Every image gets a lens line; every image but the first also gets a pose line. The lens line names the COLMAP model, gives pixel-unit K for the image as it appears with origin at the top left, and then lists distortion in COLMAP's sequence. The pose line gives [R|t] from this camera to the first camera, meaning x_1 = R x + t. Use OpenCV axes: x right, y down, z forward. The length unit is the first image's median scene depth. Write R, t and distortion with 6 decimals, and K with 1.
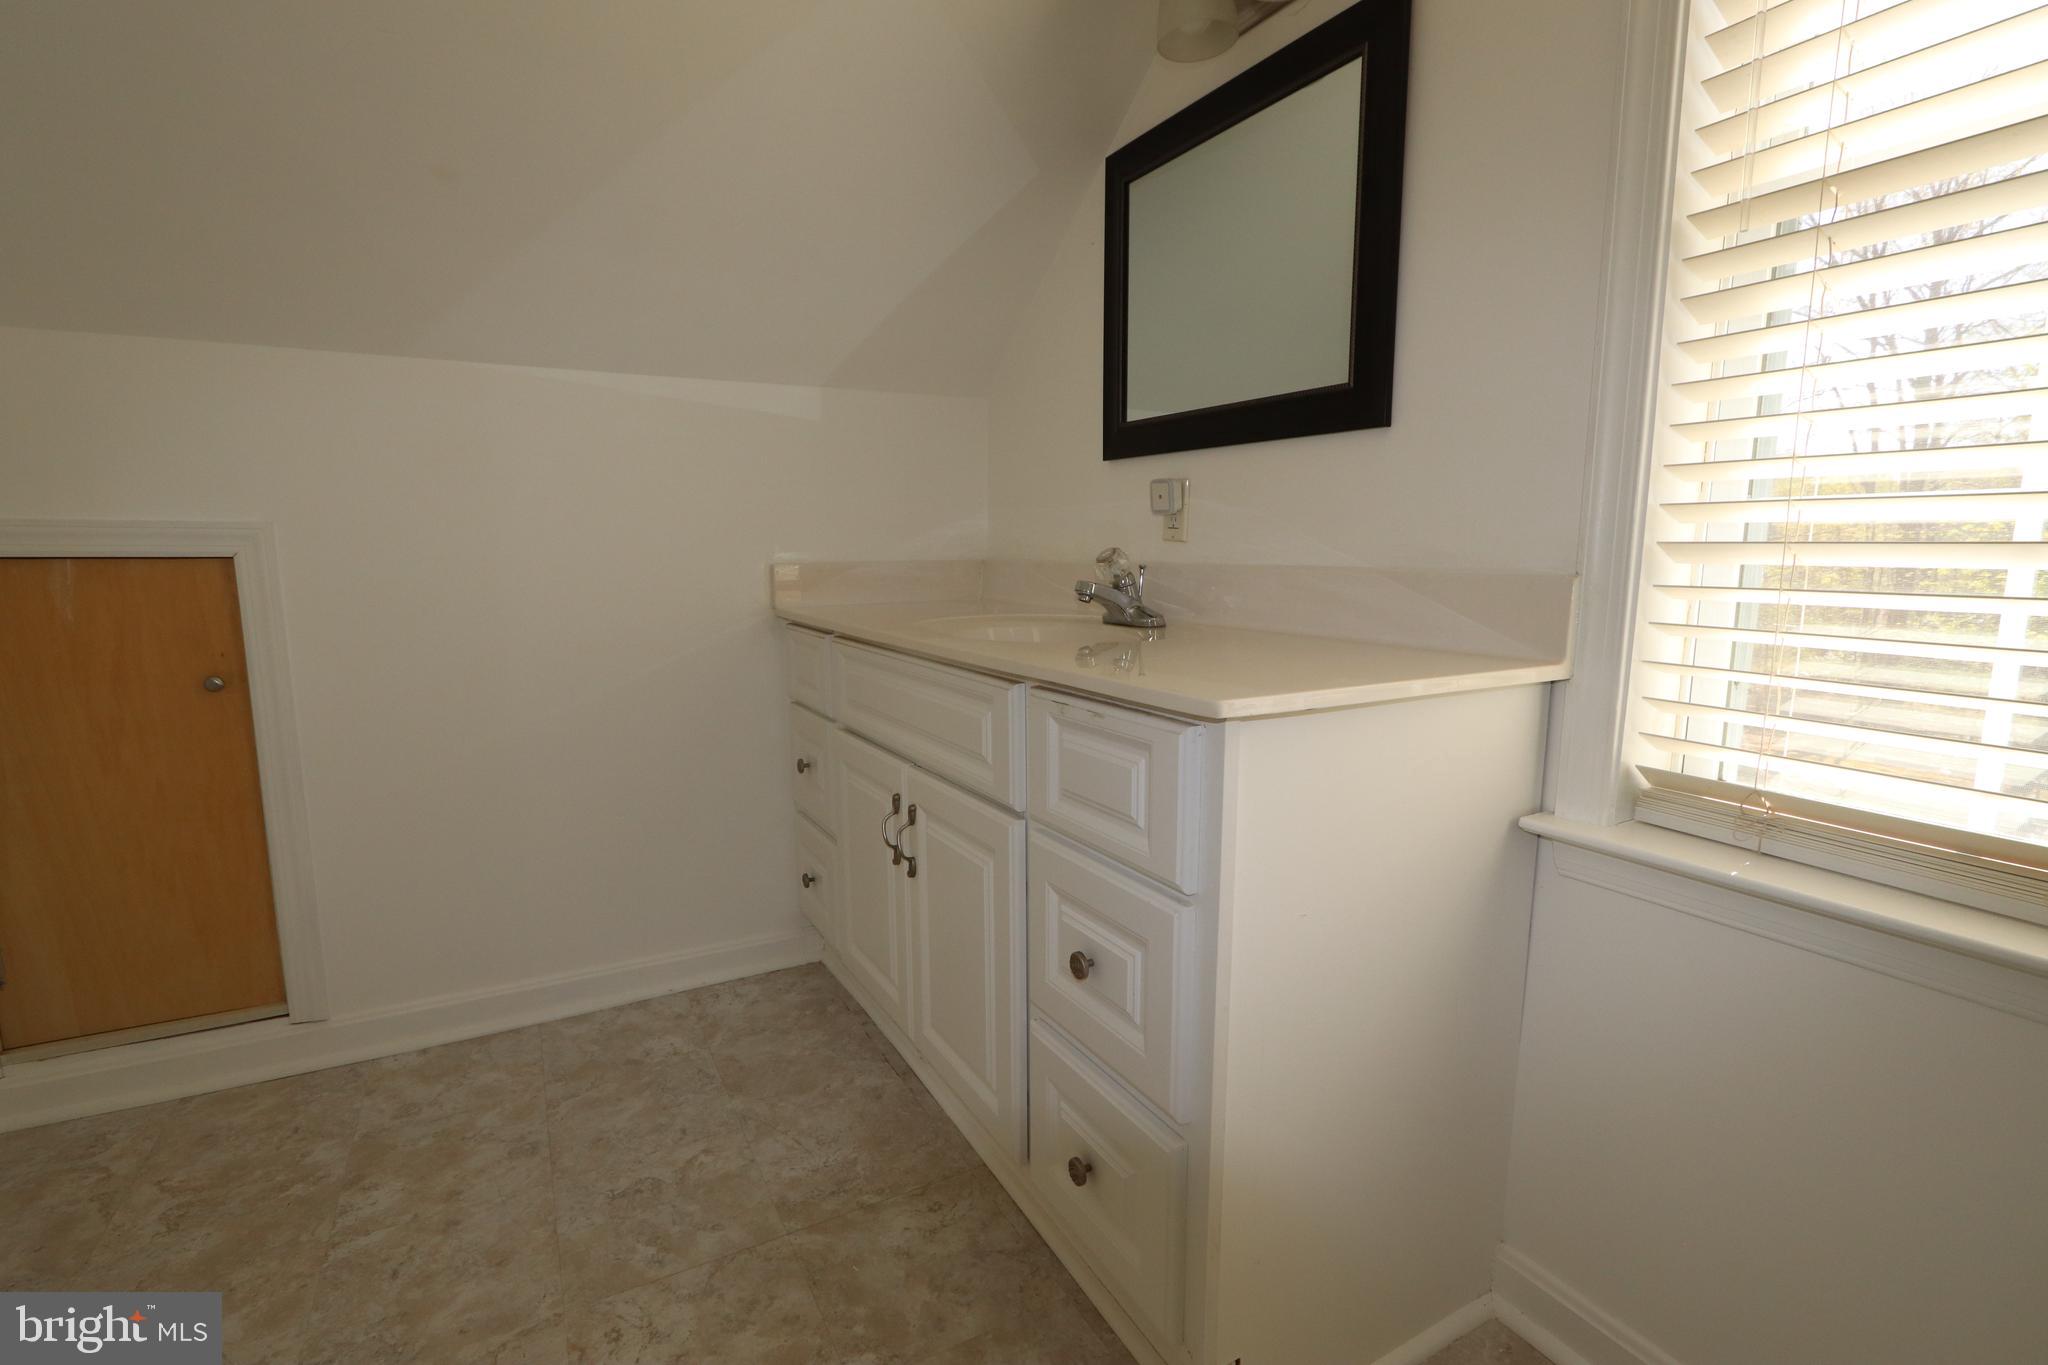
lens RADIAL K [[953.4, 0, 1023.8], [0, 953.4, 692.5], [0, 0, 1]] dist [-0.012145, 0.000236]
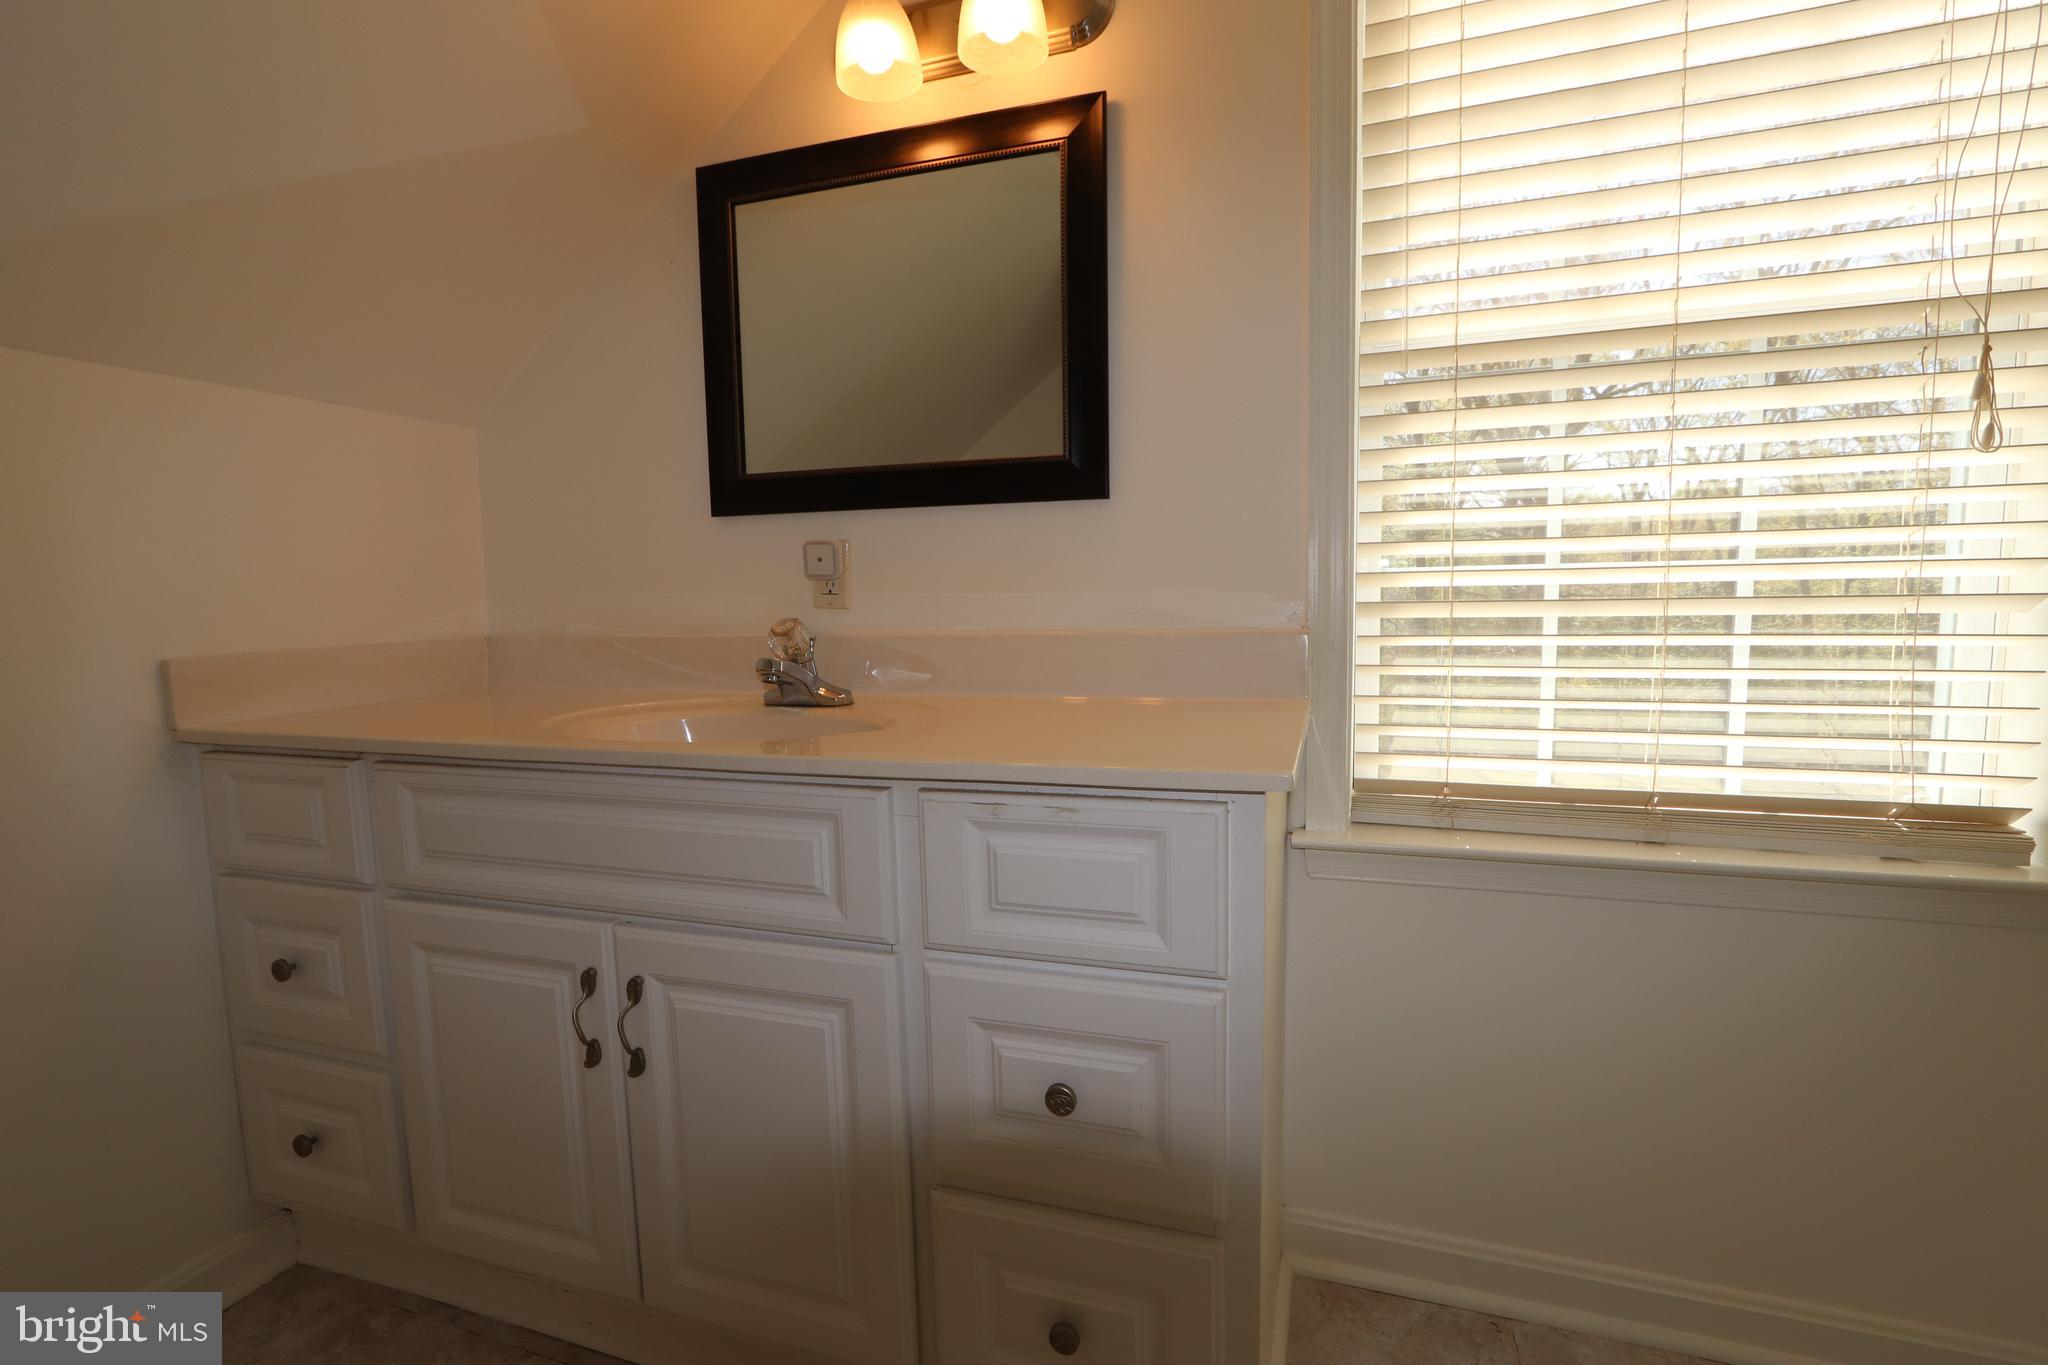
lens RADIAL K [[939.9, 0, 1017.7], [0, 939.9, 694.7], [0, 0, 1]] dist [-0.004388, 0.000184]
pose [[0.740517, -0.085190, 0.666616, -0.362905], [0.120788, 0.992651, -0.007323, -0.055984], [-0.661093, 0.085942, 0.745366, 0.253100]]
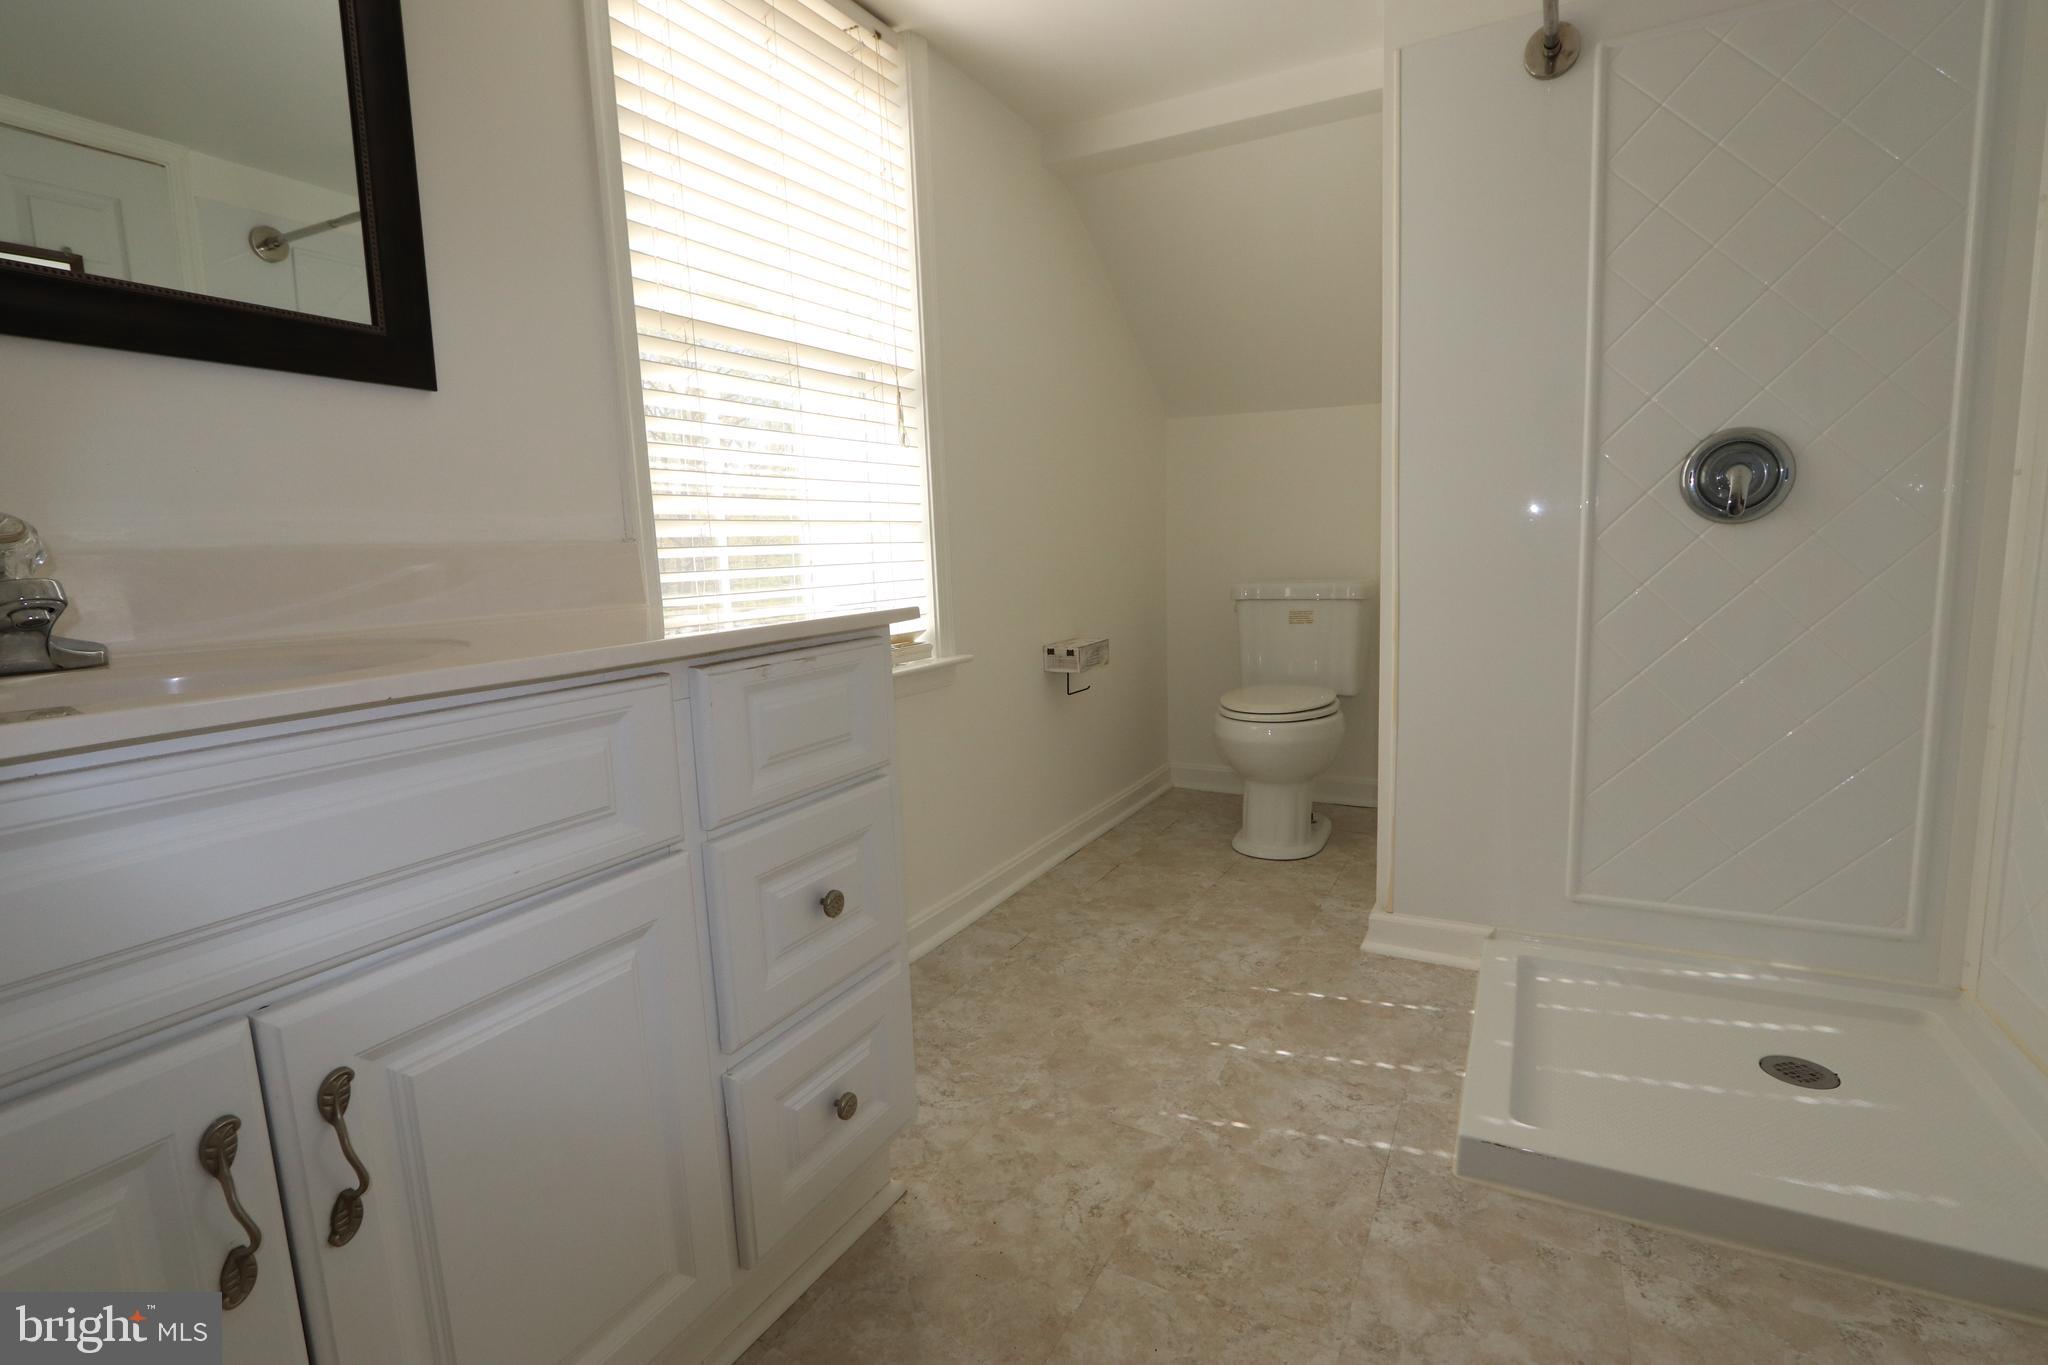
lens RADIAL K [[950.6, 0, 1018.9], [0, 950.6, 684.7], [0, 0, 1]] dist [-0.014450, 0.000812]
pose [[-0.538886, -0.099788, 0.836447, -0.631928], [0.159900, 0.962789, 0.217877, -0.095916], [-0.827063, 0.251158, -0.502877, 0.919710]]
